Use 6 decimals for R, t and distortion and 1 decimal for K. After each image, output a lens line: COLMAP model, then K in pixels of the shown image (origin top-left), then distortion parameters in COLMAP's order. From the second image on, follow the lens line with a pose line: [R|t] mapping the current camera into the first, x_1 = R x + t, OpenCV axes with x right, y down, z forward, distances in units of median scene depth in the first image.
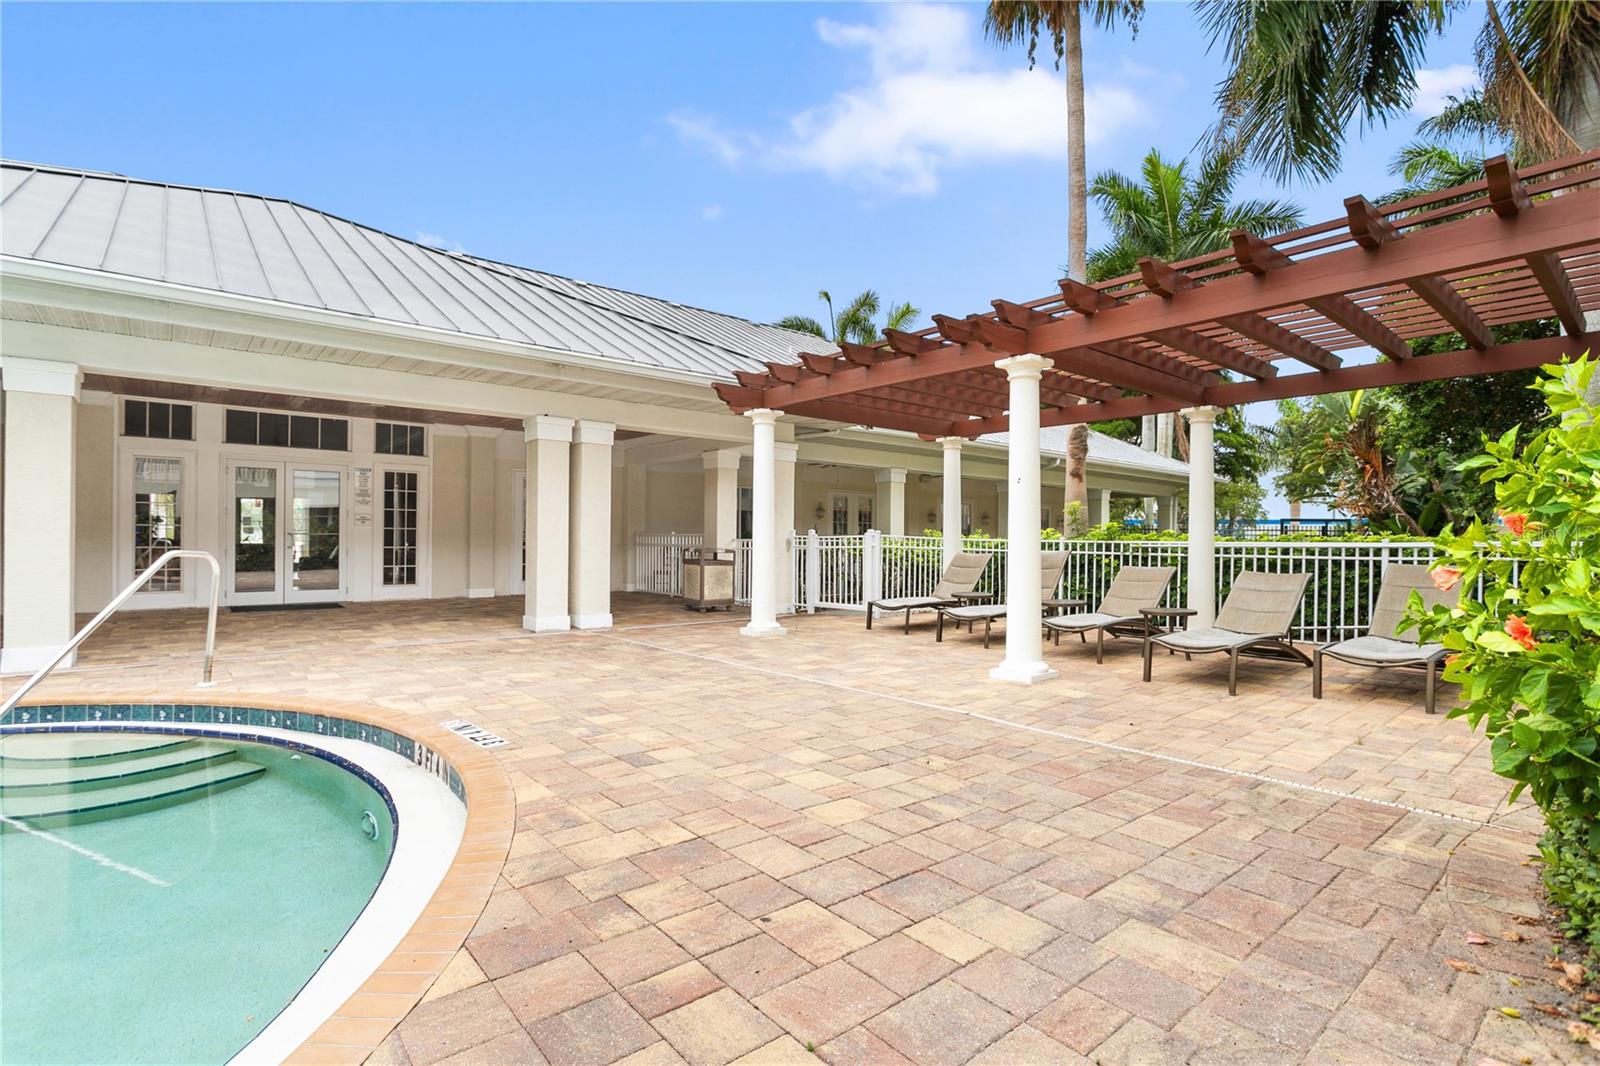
lens RADIAL K [[759.1, 0, 785.9], [0, 759.1, 542.2], [0, 0, 1]] dist [-0.014385, 0.004786]
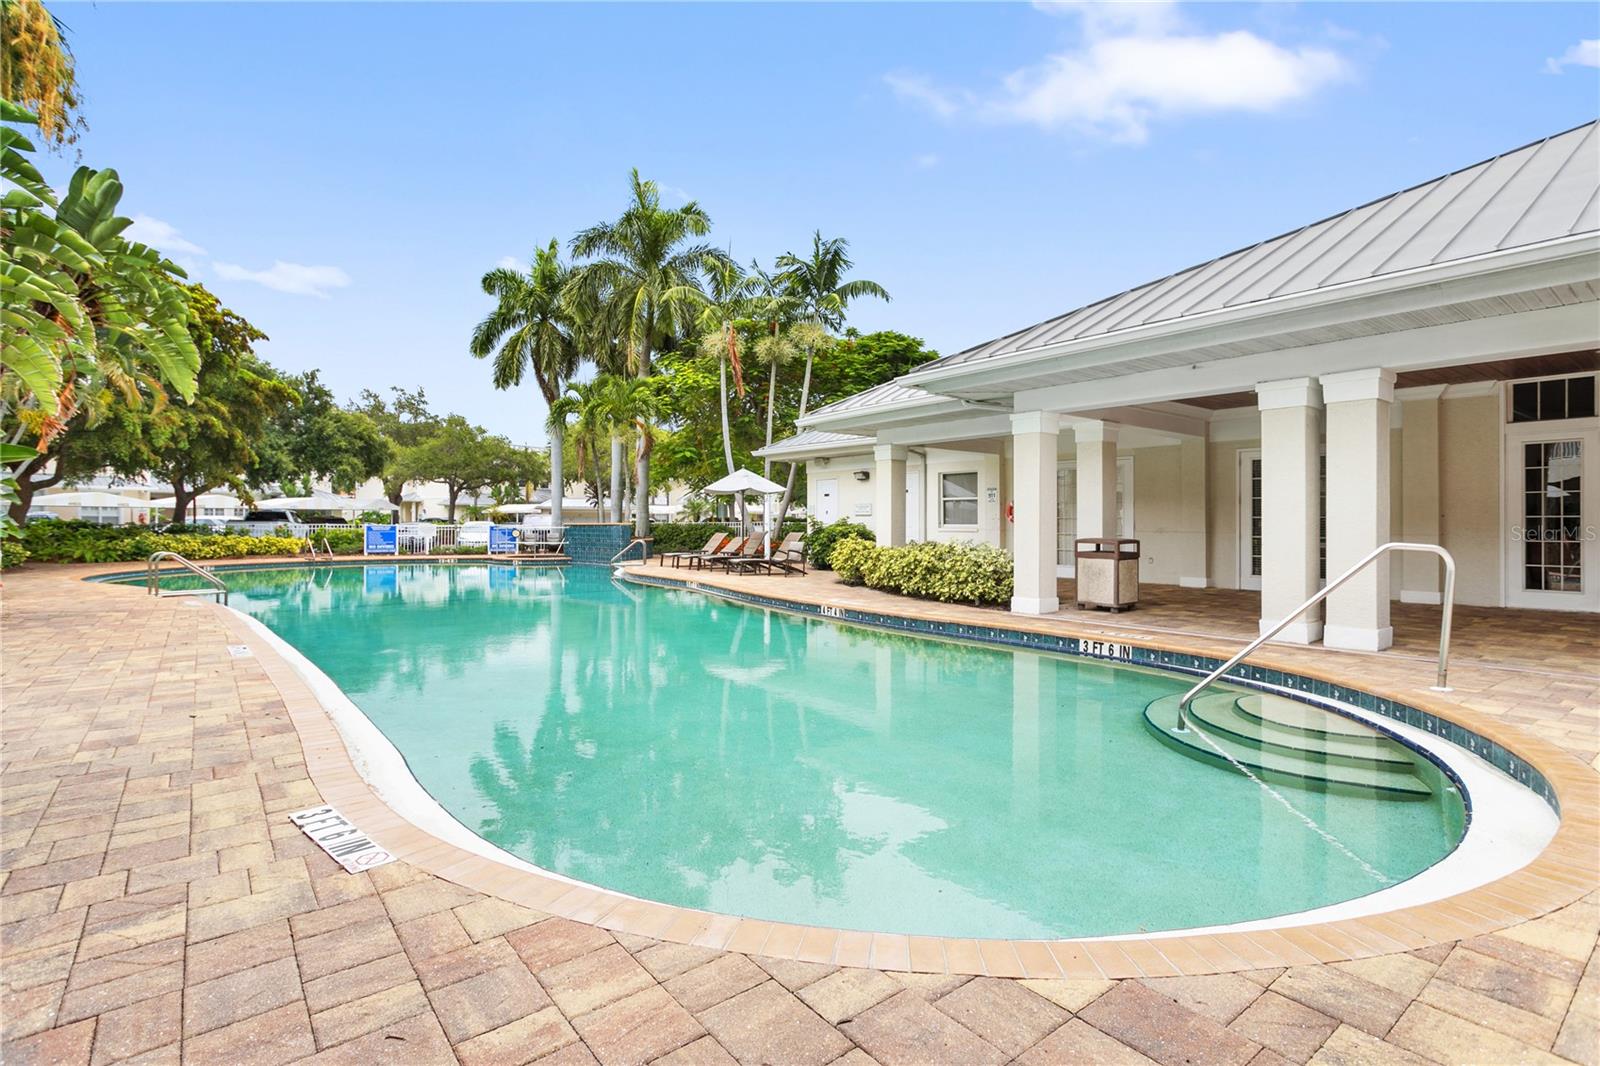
lens RADIAL K [[759.1, 0, 787.4], [0, 759.1, 518.9], [0, 0, 1]] dist [-0.014385, 0.004786]
pose [[-0.034633, -0.017261, -0.999251, 0.203450], [-0.000984, 0.999851, -0.017238, -0.005249], [0.999400, 0.000386, -0.034645, 0.243703]]
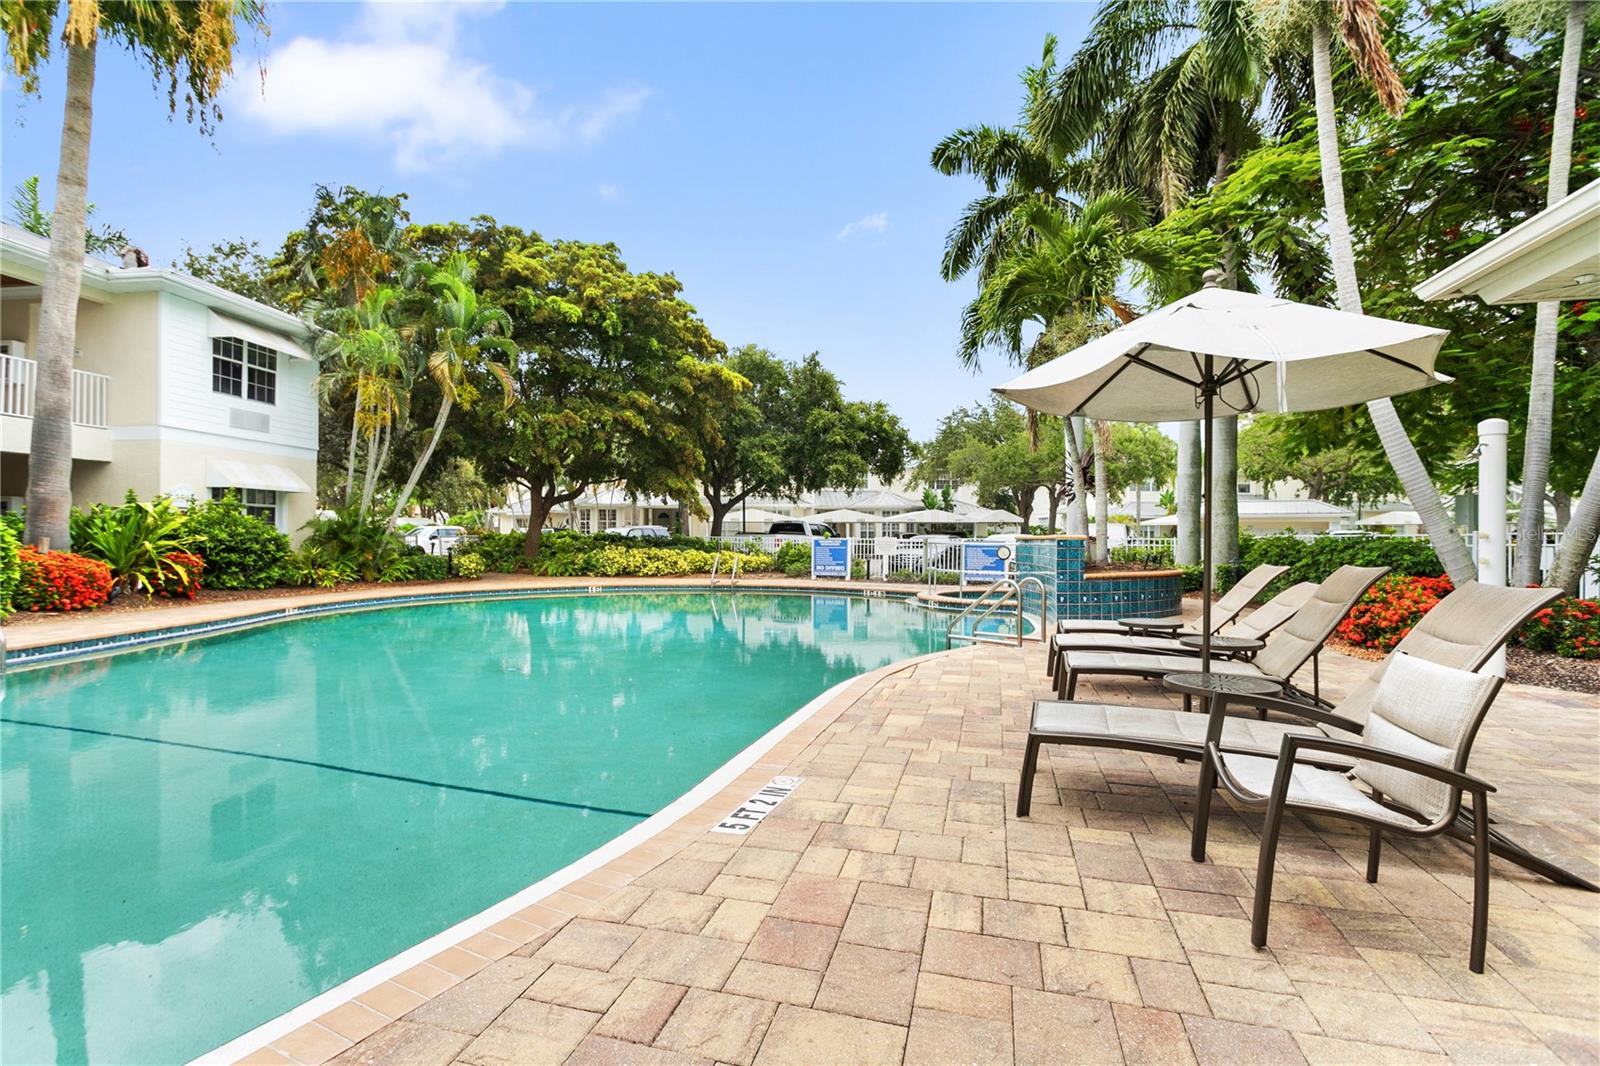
lens RADIAL K [[759.1, 0, 799.0], [0, 759.1, 532.0], [0, 0, 1]] dist [-0.014385, 0.004786]
pose [[-0.815588, -0.019603, -0.578301, -2.526257], [-0.014839, 0.999806, -0.012962, -0.033056], [0.578443, -0.001990, -0.815720, 0.320078]]
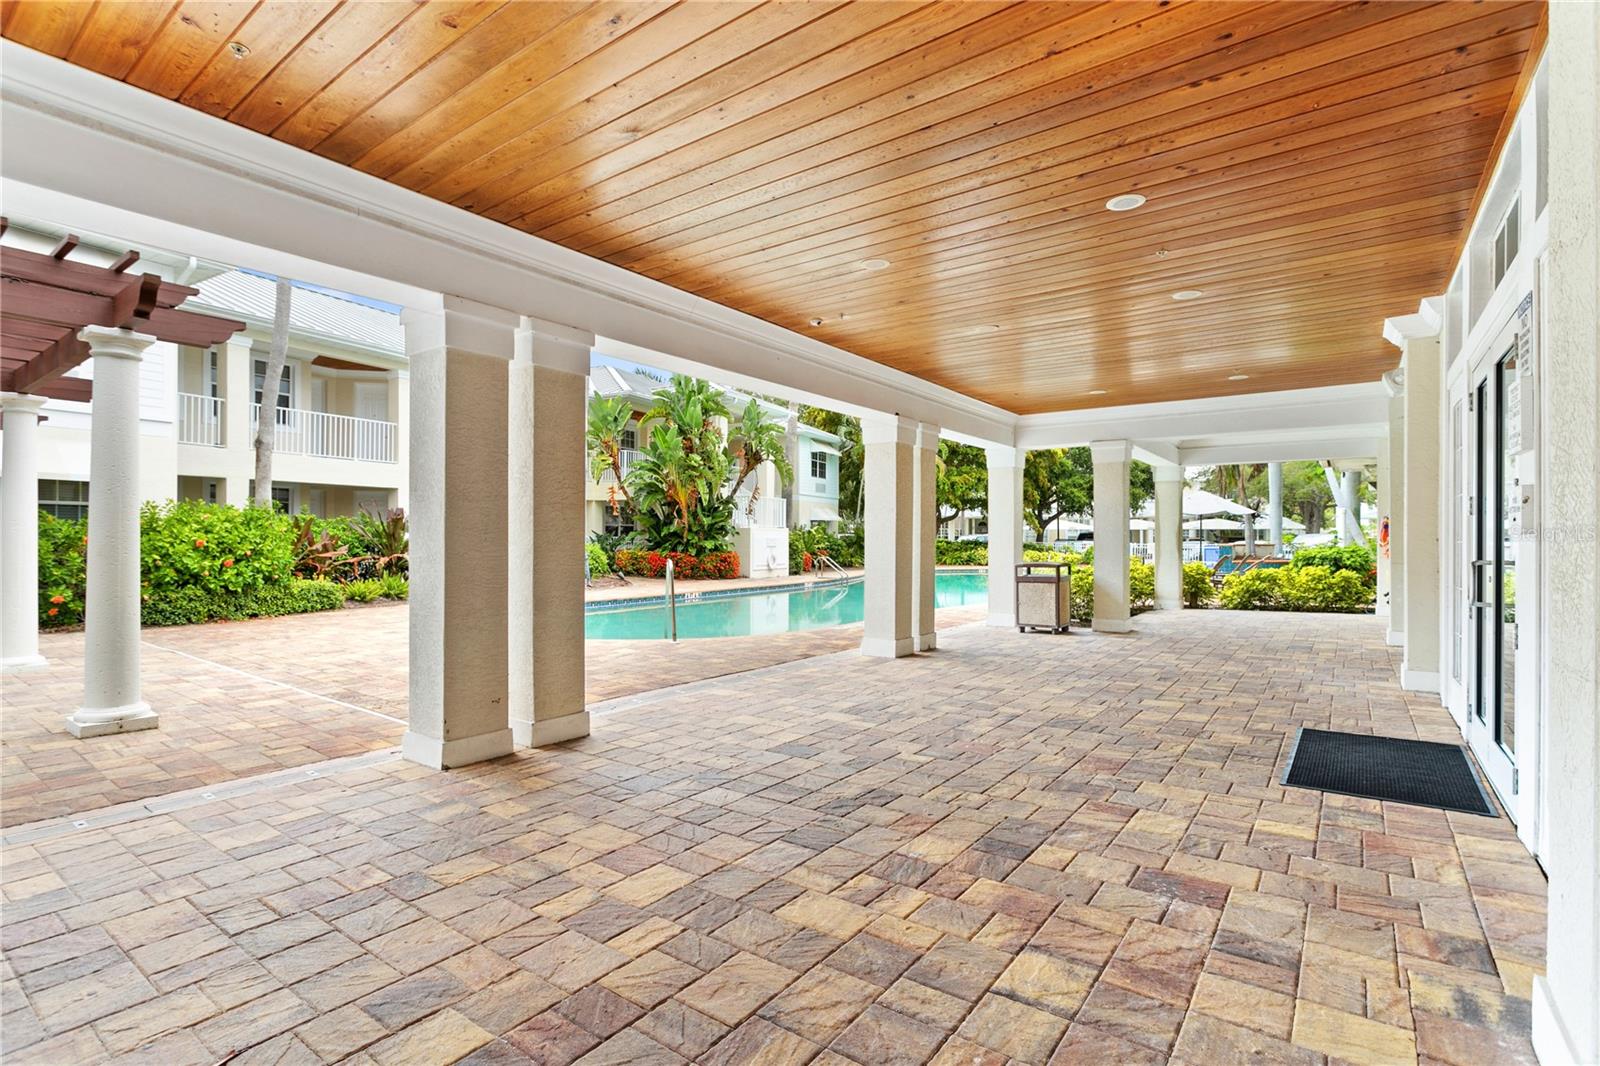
lens RADIAL K [[759.1, 0, 796.4], [0, 759.1, 534.0], [0, 0, 1]] dist [-0.014385, 0.004786]
pose [[-0.971441, -0.016237, -0.236724, -0.714085], [-0.014373, 0.999851, -0.009595, -0.033091], [0.236845, -0.005918, -0.971530, 2.846863]]
